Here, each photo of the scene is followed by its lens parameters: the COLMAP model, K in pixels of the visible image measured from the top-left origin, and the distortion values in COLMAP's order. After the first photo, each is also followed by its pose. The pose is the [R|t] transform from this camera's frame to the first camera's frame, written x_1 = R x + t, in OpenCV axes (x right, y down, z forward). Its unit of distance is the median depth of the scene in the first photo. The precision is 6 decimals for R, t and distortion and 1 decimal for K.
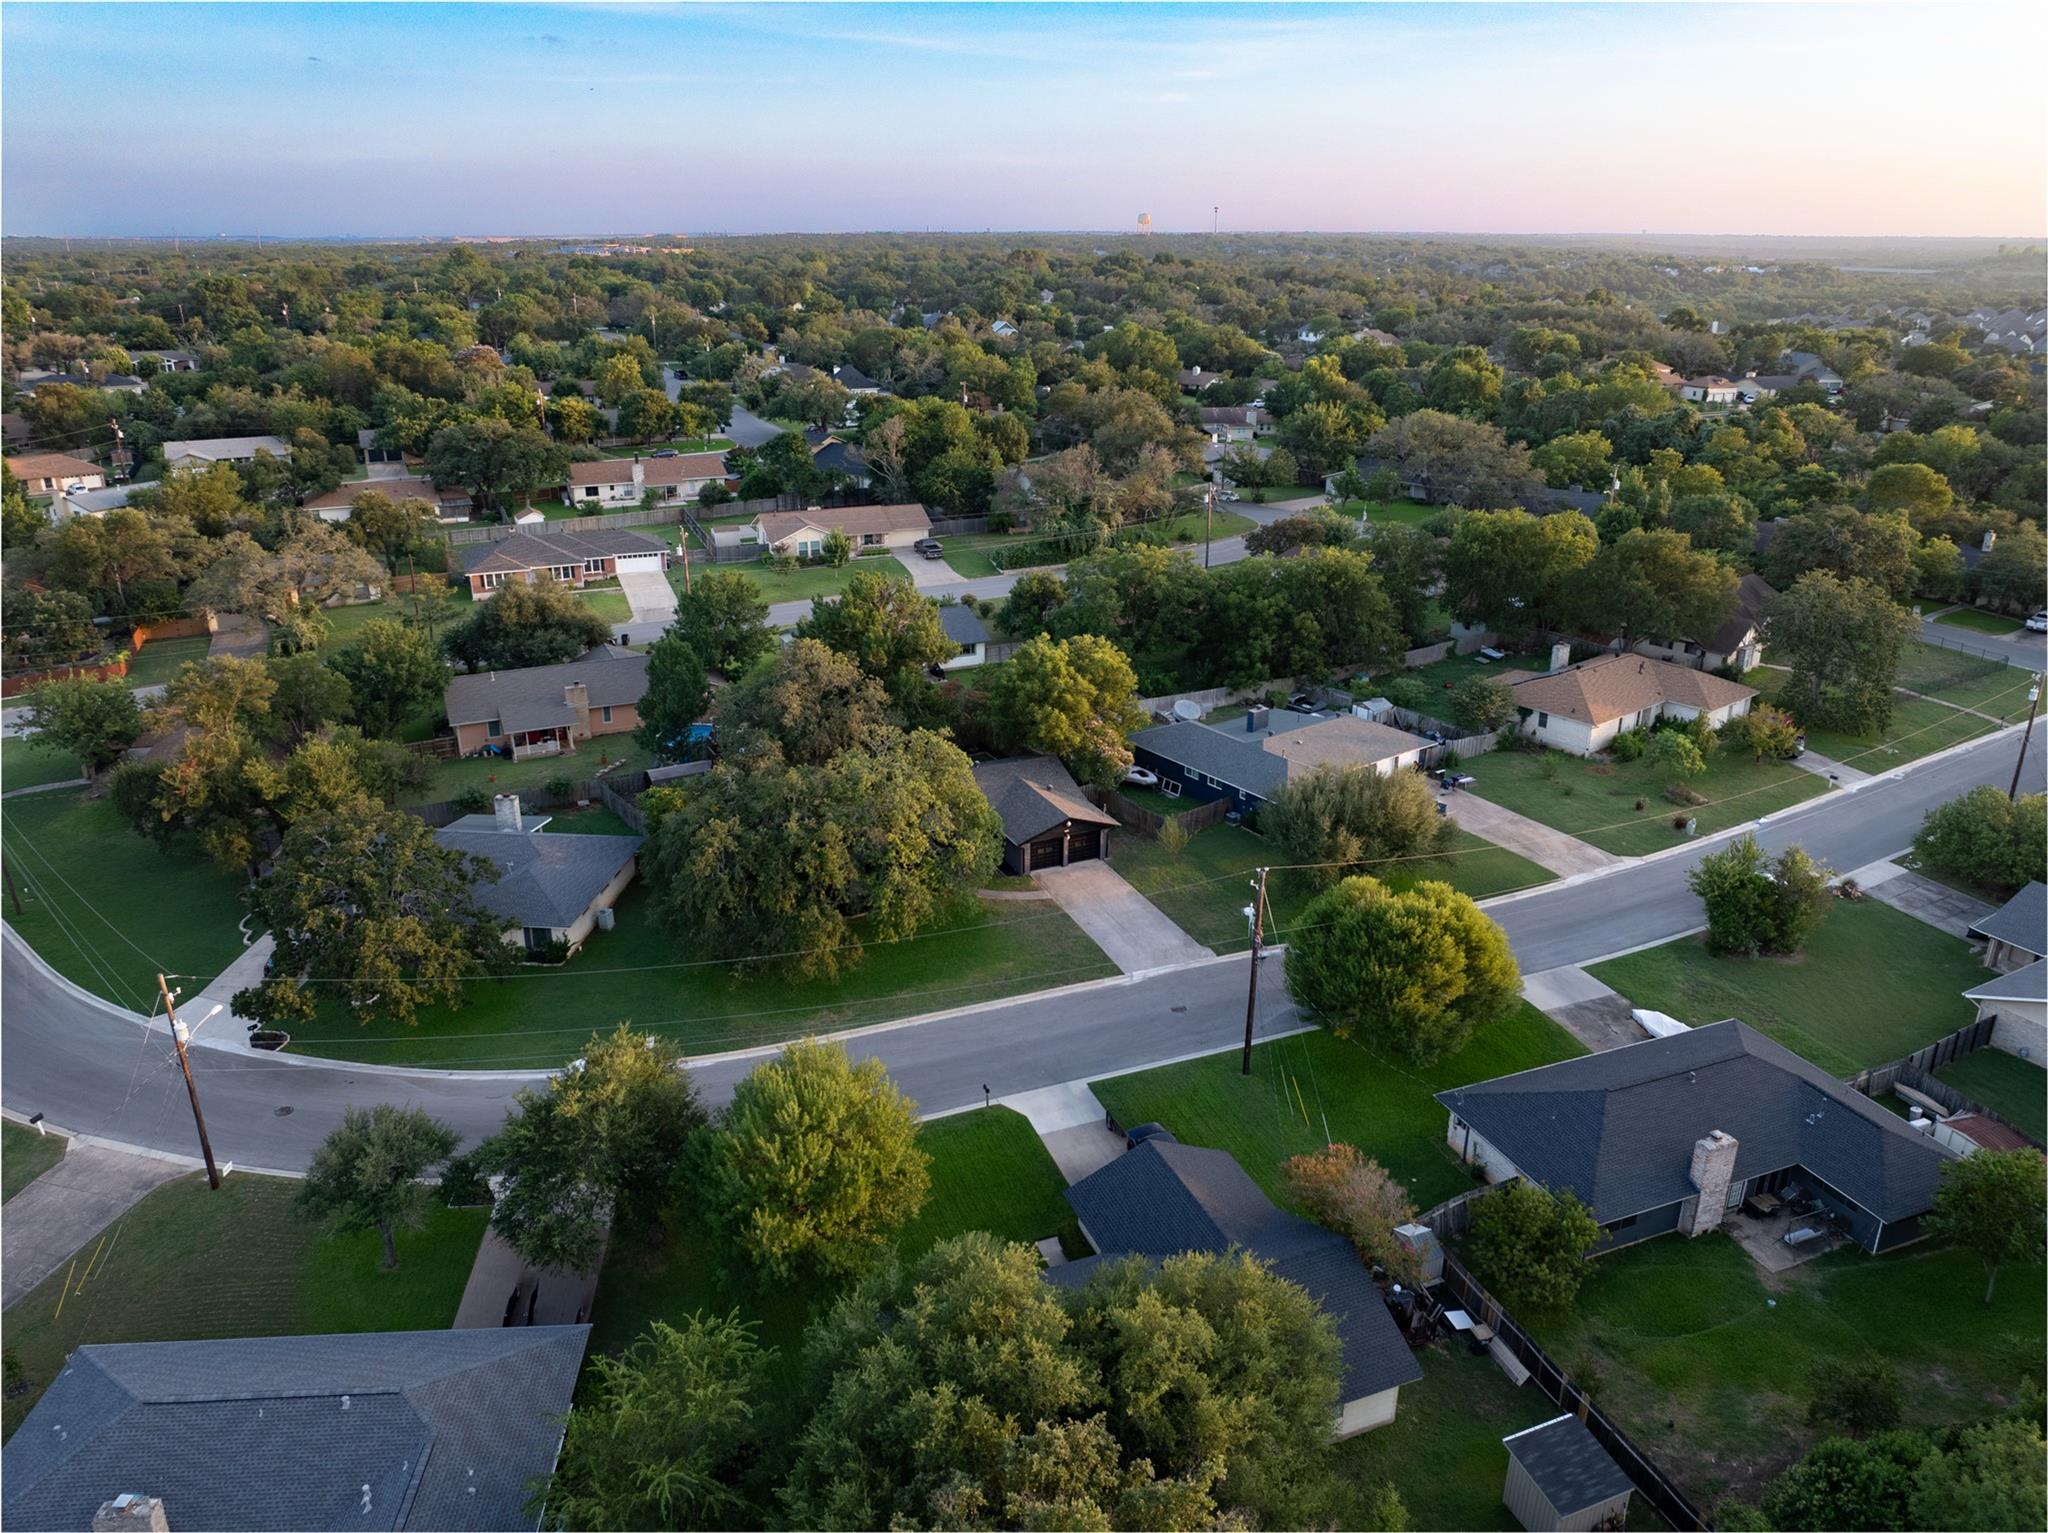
lens RADIAL K [[1431.8, 0, 1032.6], [0, 1431.8, 765.6], [0, 0, 1]] dist [-0.042641, 0.007187]
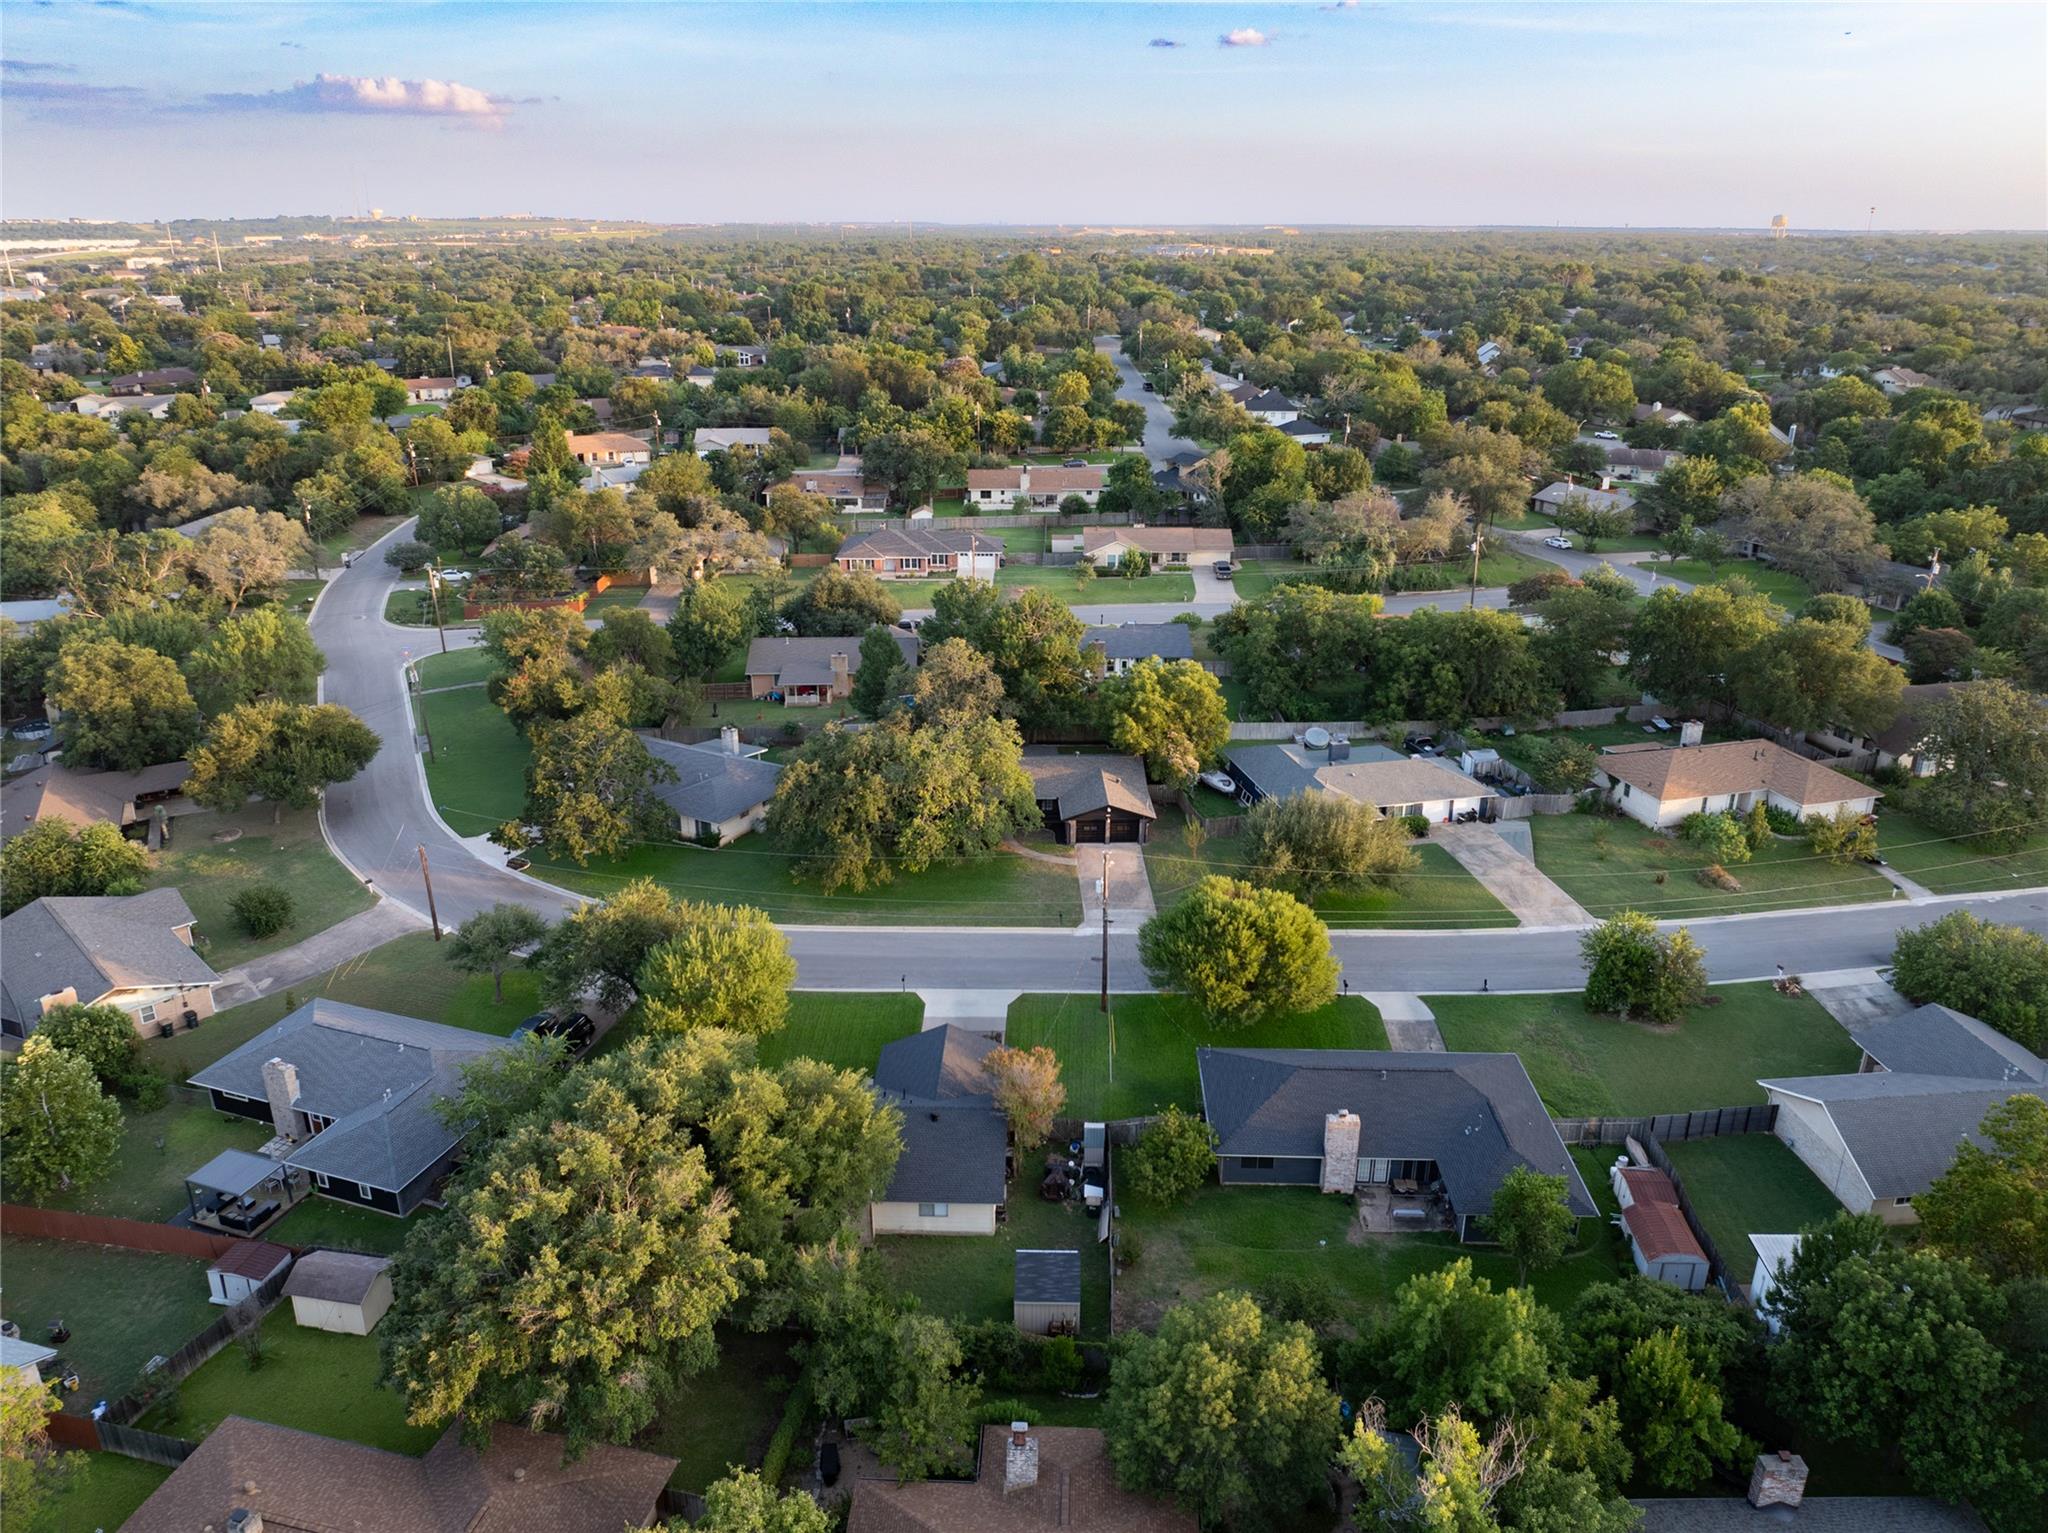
lens RADIAL K [[1432.2, 0, 1032.4], [0, 1432.2, 772.1], [0, 0, 1]] dist [-0.037752, 0.009172]
pose [[0.917622, 0.141489, -0.371416, 0.296978], [-0.137823, 0.989782, 0.036548, -0.019717], [0.372792, 0.017652, 0.927747, -0.122704]]
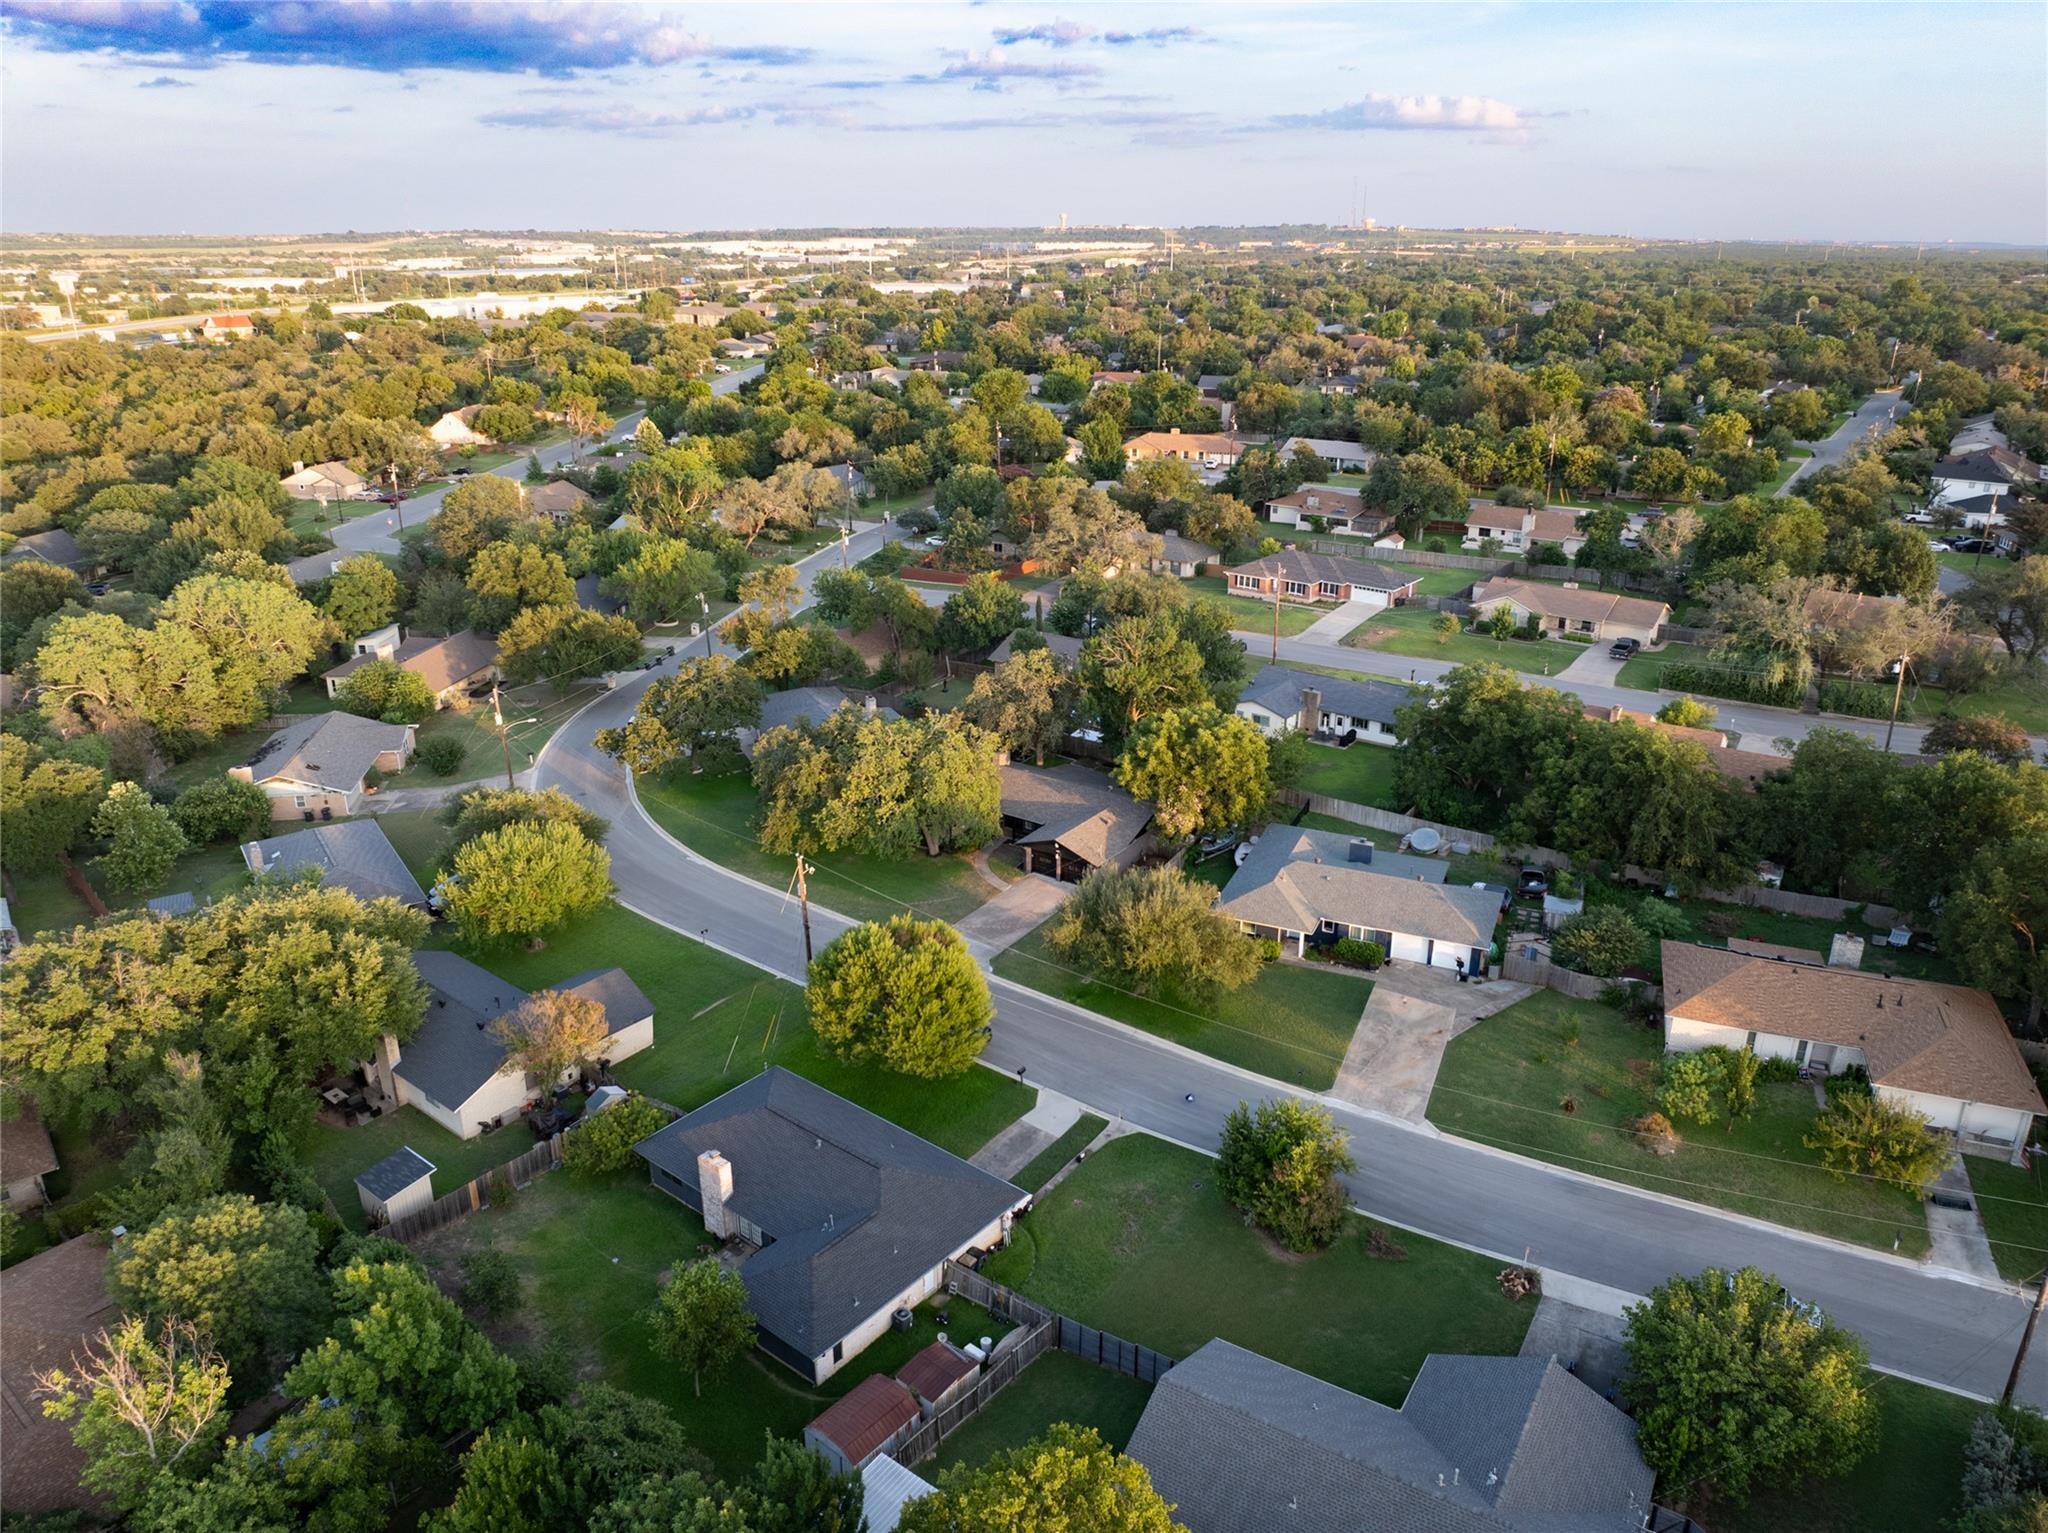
lens RADIAL K [[1437.4, 0, 1029.5], [0, 1437.4, 760.8], [0, 0, 1]] dist [-0.035862, -0.005874]
pose [[0.493606, 0.299069, -0.816646, 0.680340], [-0.304351, 0.939038, 0.159932, -0.146942], [0.814692, 0.169603, 0.554537, 0.220873]]
